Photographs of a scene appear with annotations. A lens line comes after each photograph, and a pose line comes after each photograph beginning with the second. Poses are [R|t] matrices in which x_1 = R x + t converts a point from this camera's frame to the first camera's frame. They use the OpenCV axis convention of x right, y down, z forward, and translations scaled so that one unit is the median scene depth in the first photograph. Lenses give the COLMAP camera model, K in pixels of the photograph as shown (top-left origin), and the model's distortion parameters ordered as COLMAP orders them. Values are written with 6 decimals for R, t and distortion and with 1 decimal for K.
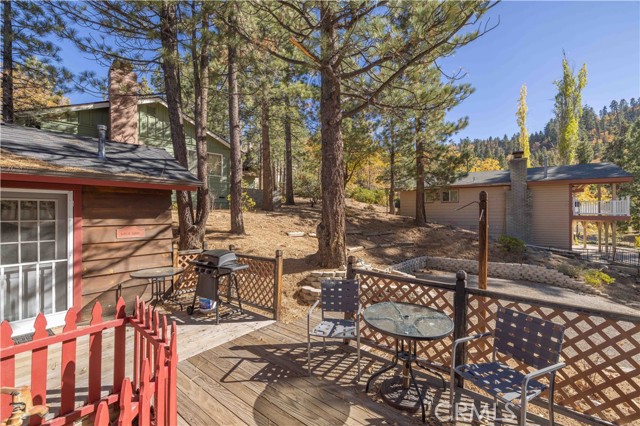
lens RADIAL K [[272.9, 0, 320.0], [0, 272.9, 213.0], [0, 0, 1]] dist [0.001474, 0.000218]
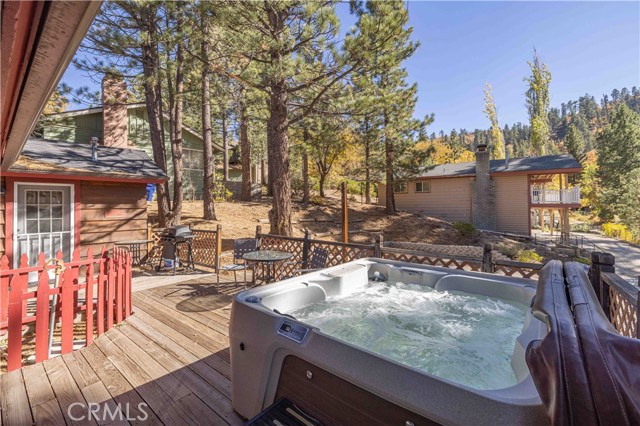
lens RADIAL K [[275.5, 0, 319.3], [0, 275.5, 205.4], [0, 0, 1]] dist [-0.002855, 0.000413]
pose [[0.999951, -0.009364, 0.003342, 0.191537], [0.009366, 0.999956, -0.000631, 0.021674], [-0.003336, 0.000662, 0.999994, -0.225828]]
